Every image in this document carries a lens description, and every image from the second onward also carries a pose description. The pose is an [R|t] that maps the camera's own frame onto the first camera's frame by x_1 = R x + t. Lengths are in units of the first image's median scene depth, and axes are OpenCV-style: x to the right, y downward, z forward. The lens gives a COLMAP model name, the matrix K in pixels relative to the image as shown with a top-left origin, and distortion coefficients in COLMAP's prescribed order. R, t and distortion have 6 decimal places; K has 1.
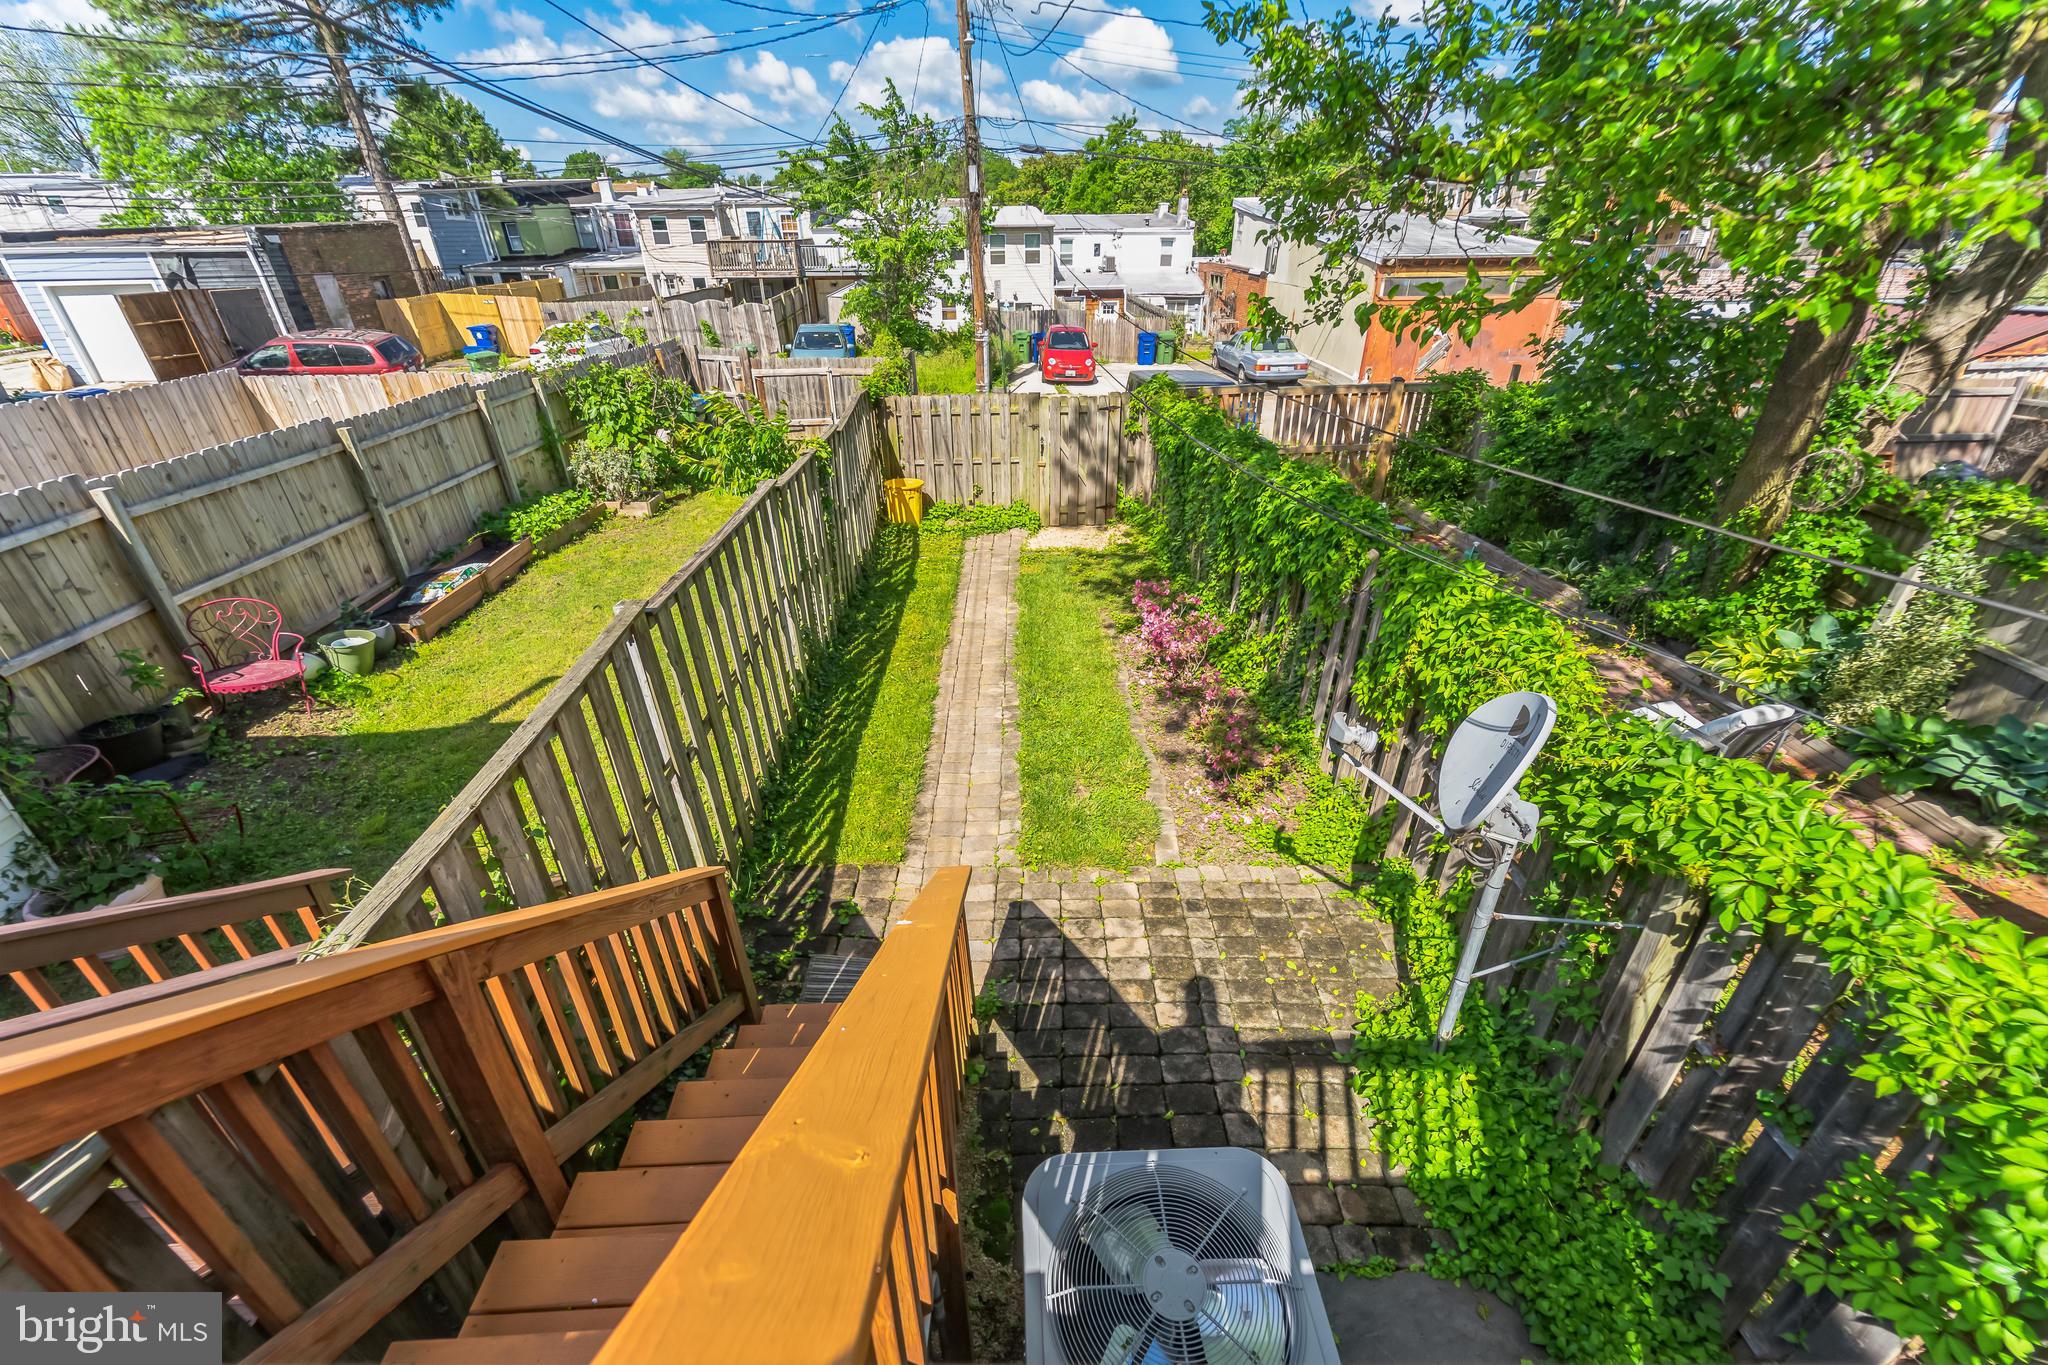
lens RADIAL K [[812.3, 0, 1024.0], [0, 812.3, 682.5], [0, 0, 1]] dist [0.001069, 0.000011]
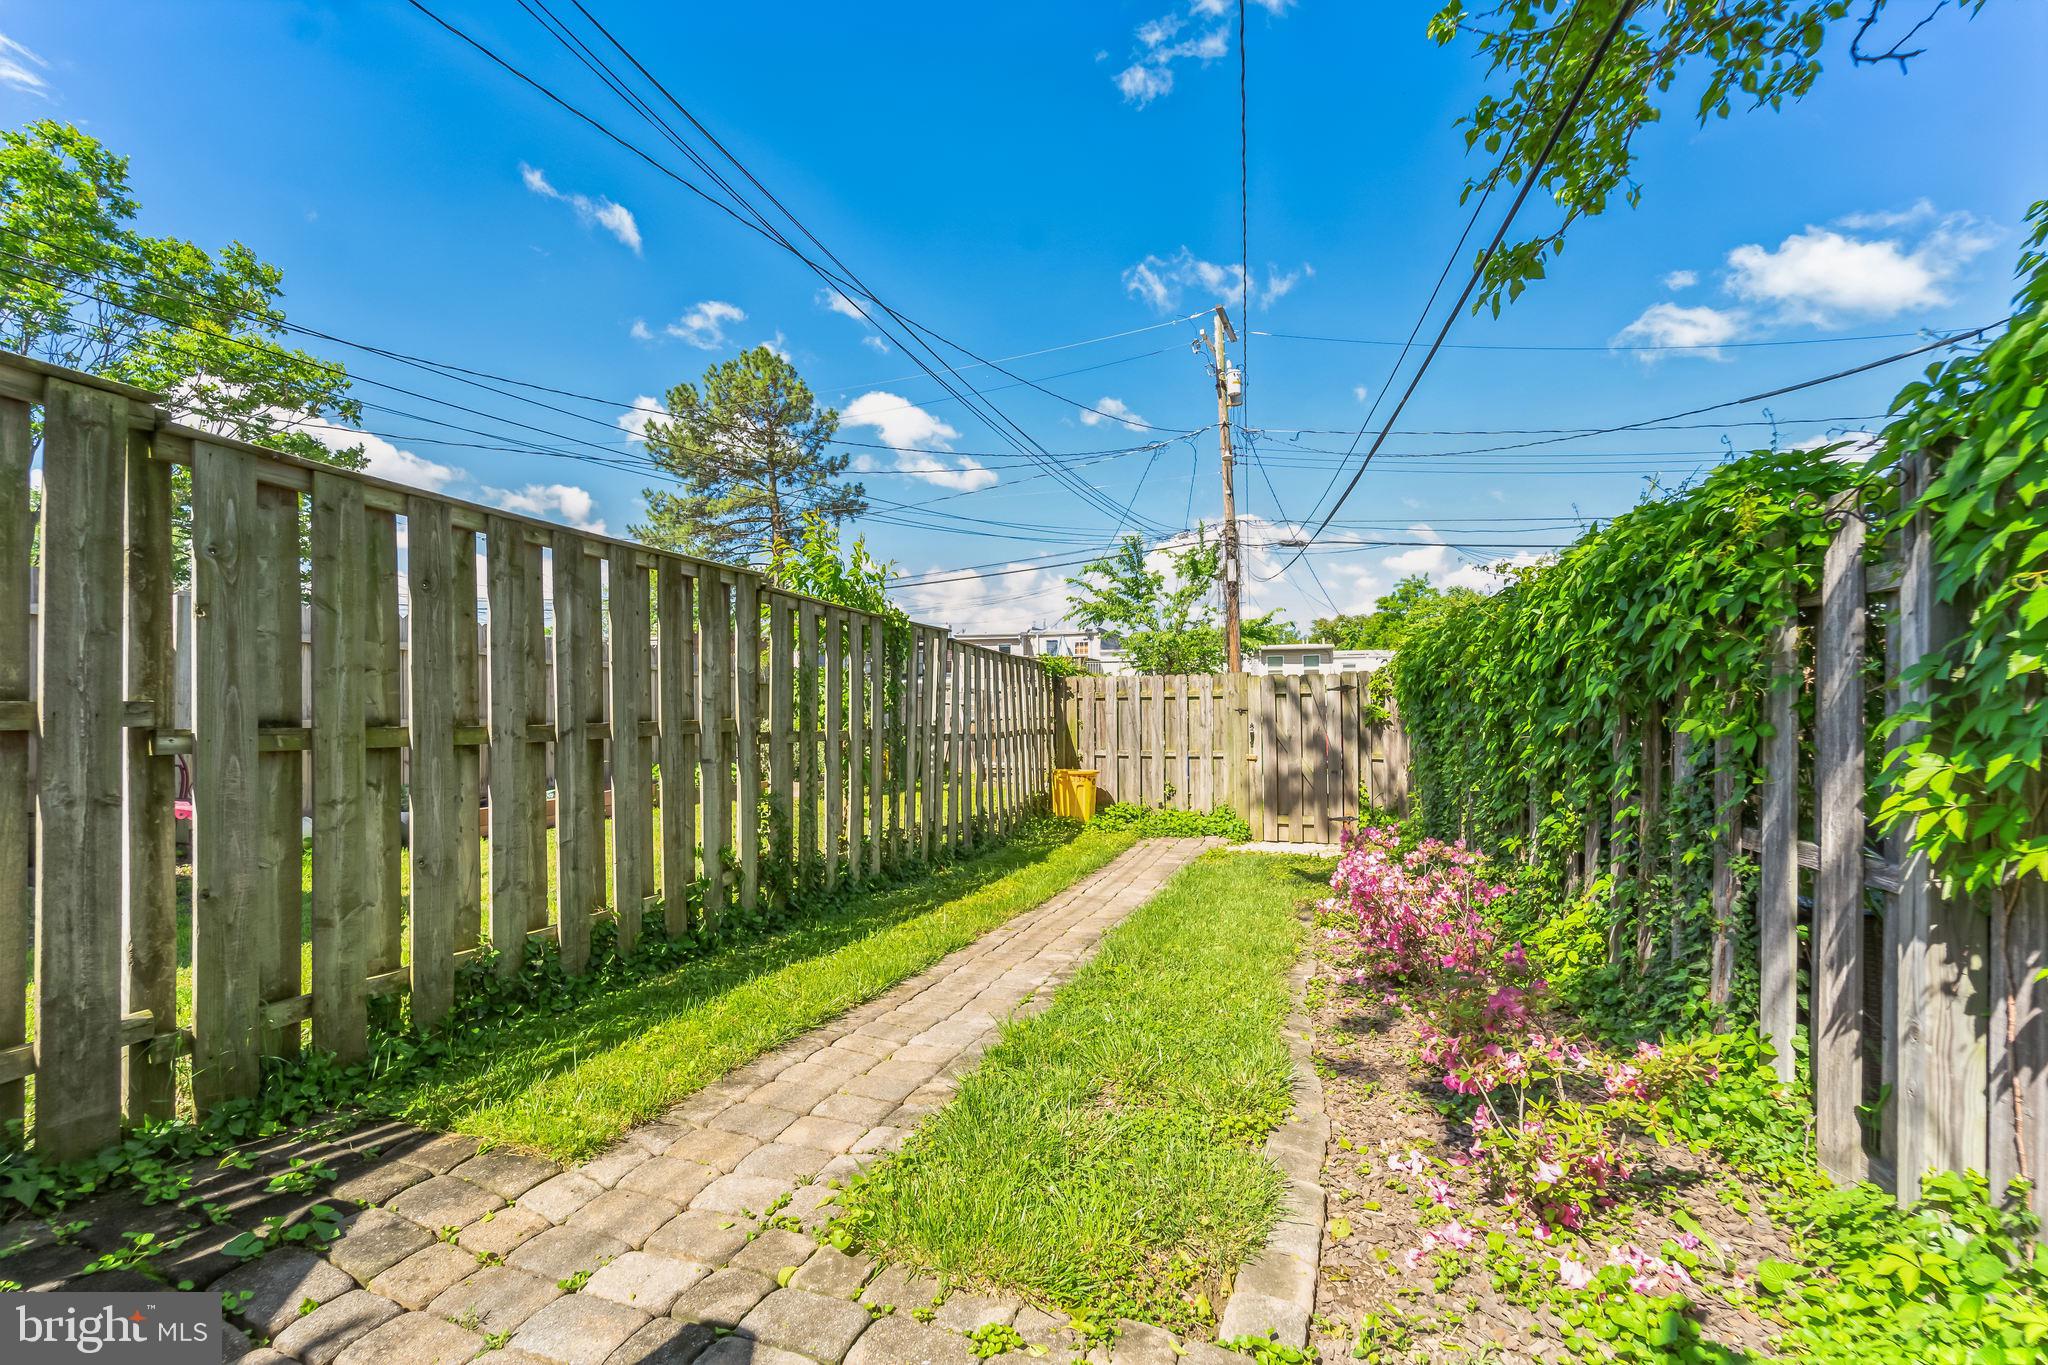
lens RADIAL K [[812.3, 0, 1024.0], [0, 812.3, 682.5], [0, 0, 1]] dist [0.001069, 0.000011]
pose [[0.935973, -0.006614, -0.352010, 0.092032], [-0.173756, 0.860901, -0.478183, 0.077562], [0.306208, 0.508730, 0.804630, 0.278821]]
